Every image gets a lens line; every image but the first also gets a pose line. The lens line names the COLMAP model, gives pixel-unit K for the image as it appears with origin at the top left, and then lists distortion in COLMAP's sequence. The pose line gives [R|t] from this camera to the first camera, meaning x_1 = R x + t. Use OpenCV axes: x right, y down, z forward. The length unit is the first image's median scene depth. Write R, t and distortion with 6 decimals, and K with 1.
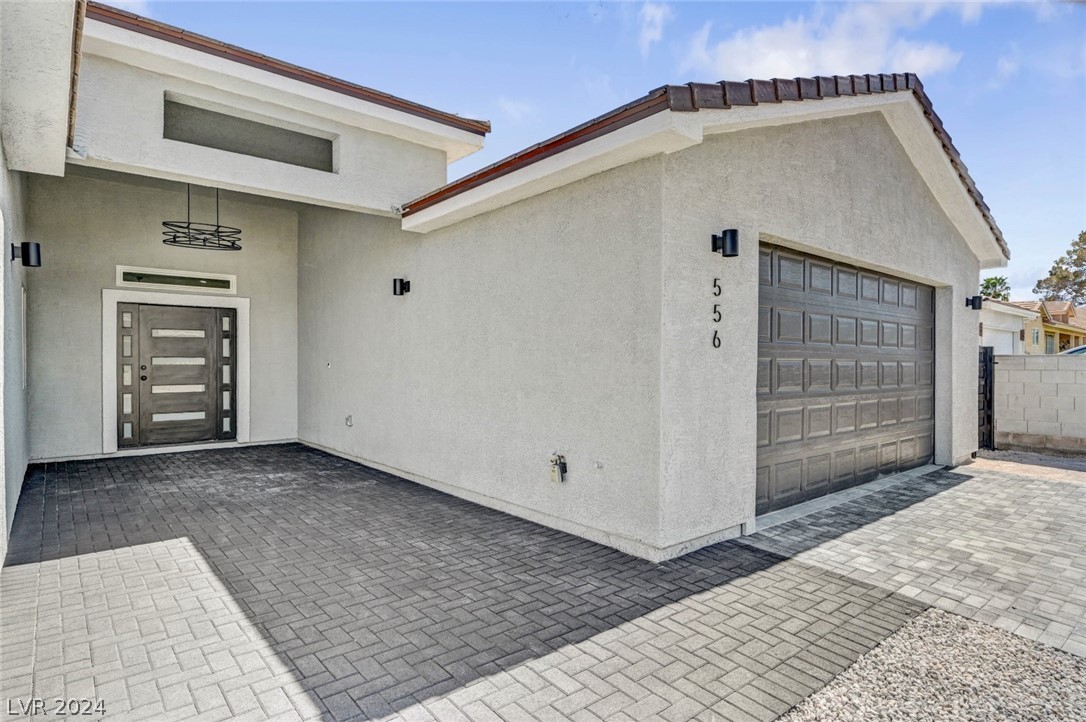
lens RADIAL K [[602.5, 0, 546.5], [0, 602.5, 360.5], [0, 0, 1]] dist [-0.002942, -0.000443]
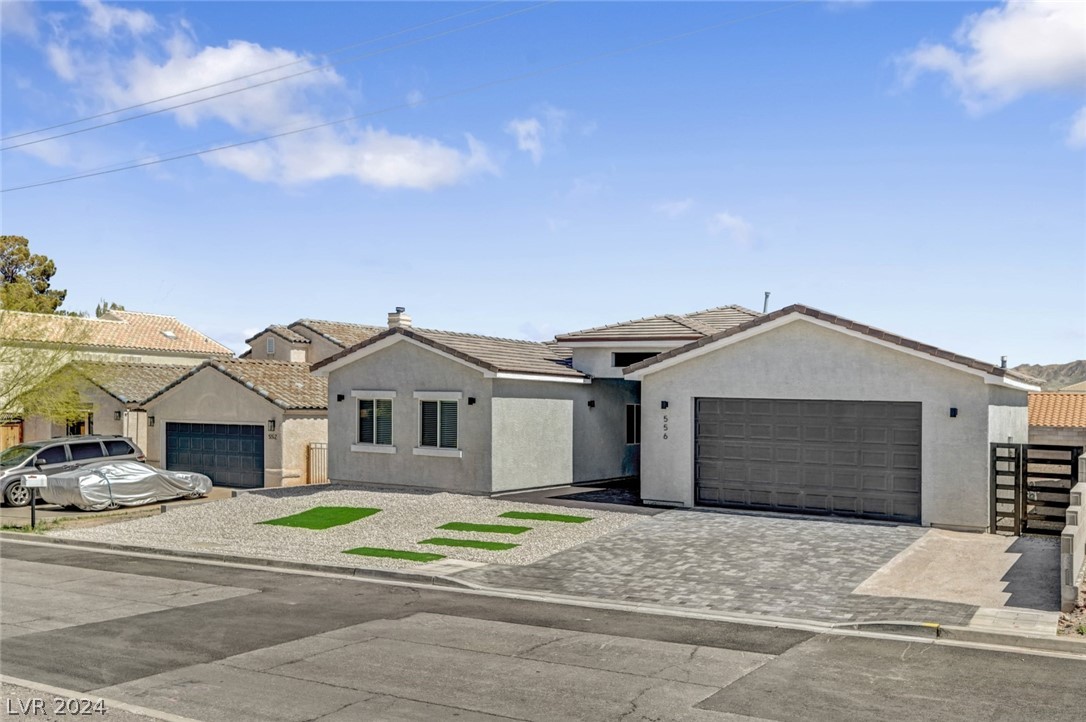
lens RADIAL K [[1055.6, 0, 543.1], [0, 1055.6, 362.1], [0, 0, 1]] dist [0.083741, 0.000000]
pose [[0.343417, -0.041349, -0.938272, 3.834462], [-0.021526, 0.998421, -0.051879, -0.088349], [0.938936, 0.038014, 0.341985, -1.067003]]
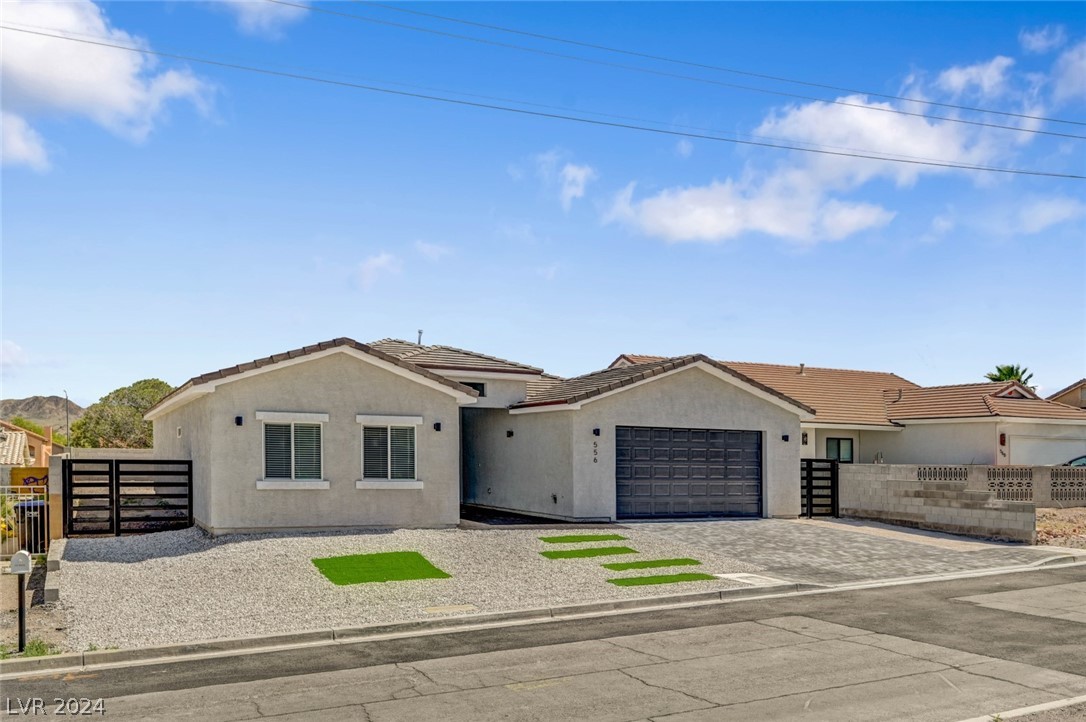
lens RADIAL K [[896.0, 0, 537.8], [0, 896.0, 361.7], [0, 0, 1]] dist [0.004186, -0.002973]
pose [[0.973982, -0.012138, -0.226302, 0.847065], [-0.010625, 0.995021, -0.099097, -0.062031], [0.226378, 0.098923, 0.969003, -3.063511]]
